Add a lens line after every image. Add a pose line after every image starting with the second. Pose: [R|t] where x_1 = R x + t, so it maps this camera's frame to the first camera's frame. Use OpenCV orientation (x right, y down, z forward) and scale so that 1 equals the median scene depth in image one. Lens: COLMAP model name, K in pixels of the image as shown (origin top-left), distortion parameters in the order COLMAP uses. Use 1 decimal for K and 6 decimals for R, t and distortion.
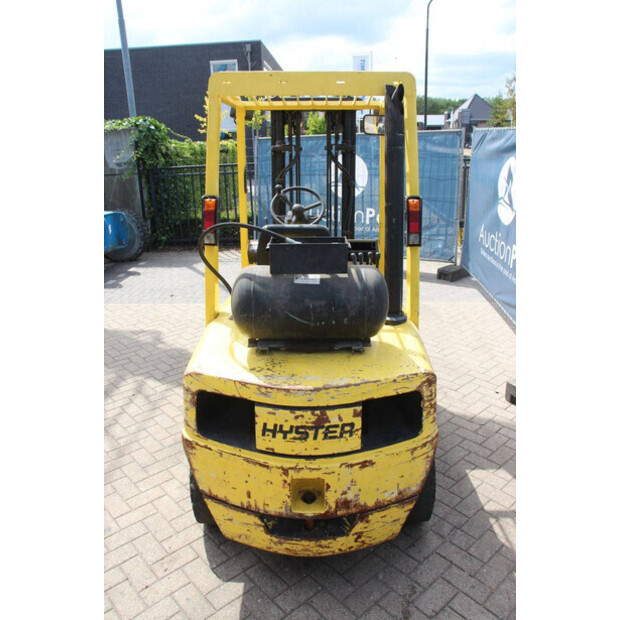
lens RADIAL K [[528.5, 0, 296.2], [0, 528.5, 310.6], [0, 0, 1]] dist [-0.224021, 0.228007]
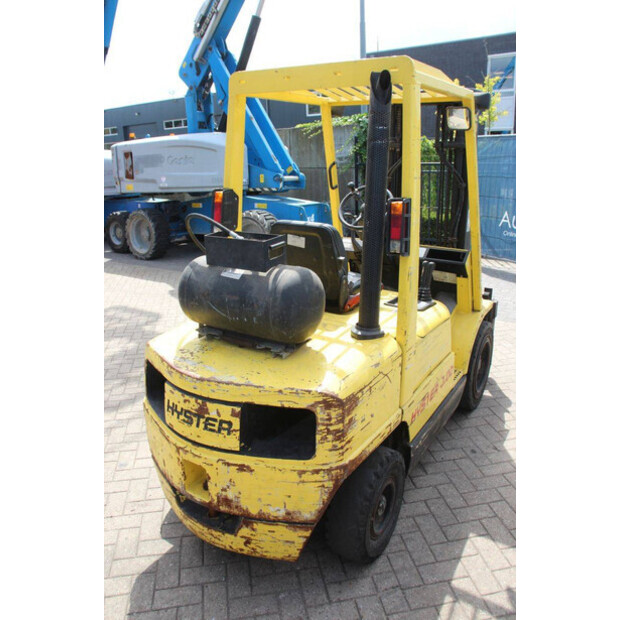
lens RADIAL K [[528.5, 0, 296.2], [0, 528.5, 310.6], [0, 0, 1]] dist [-0.224021, 0.228007]
pose [[0.847639, 0.157676, -0.506603, 0.647756], [-0.155791, 0.986698, 0.046437, -0.054797], [0.507186, 0.039563, 0.860928, 0.195657]]
